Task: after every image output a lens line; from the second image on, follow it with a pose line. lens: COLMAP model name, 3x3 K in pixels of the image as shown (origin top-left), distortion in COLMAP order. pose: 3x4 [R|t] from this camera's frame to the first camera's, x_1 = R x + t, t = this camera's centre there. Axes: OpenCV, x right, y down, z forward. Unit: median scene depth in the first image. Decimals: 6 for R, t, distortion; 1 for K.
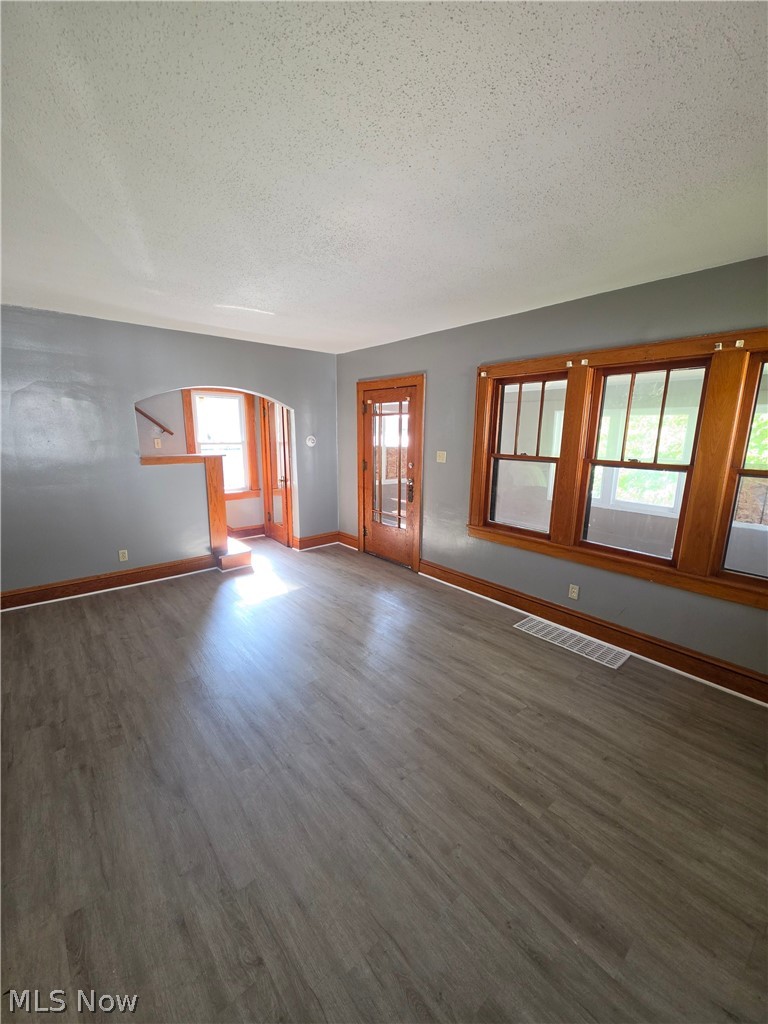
lens RADIAL K [[406.8, 0, 385.2], [0, 406.8, 513.5], [0, 0, 1]] dist [0.020197, -0.010944]
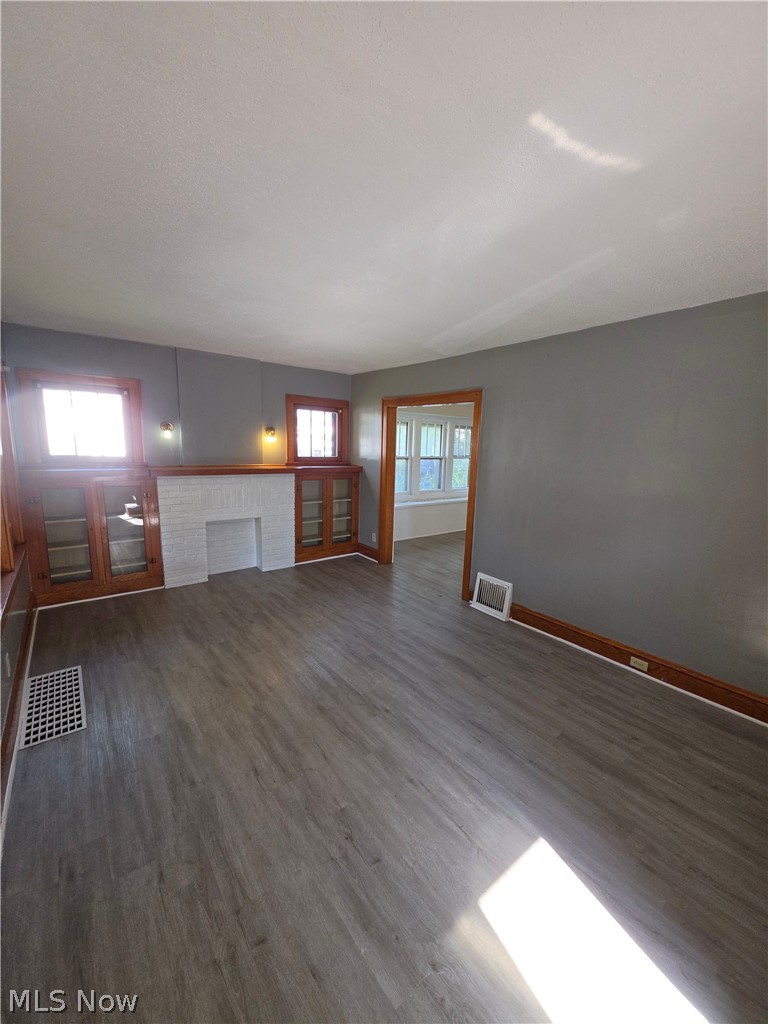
lens RADIAL K [[406.8, 0, 385.2], [0, 406.8, 513.5], [0, 0, 1]] dist [0.020197, -0.010944]
pose [[-0.997638, -0.051367, 0.045611, -0.271110], [-0.031014, 0.929249, 0.368151, -0.451930], [-0.061295, 0.365867, -0.928647, 2.115831]]
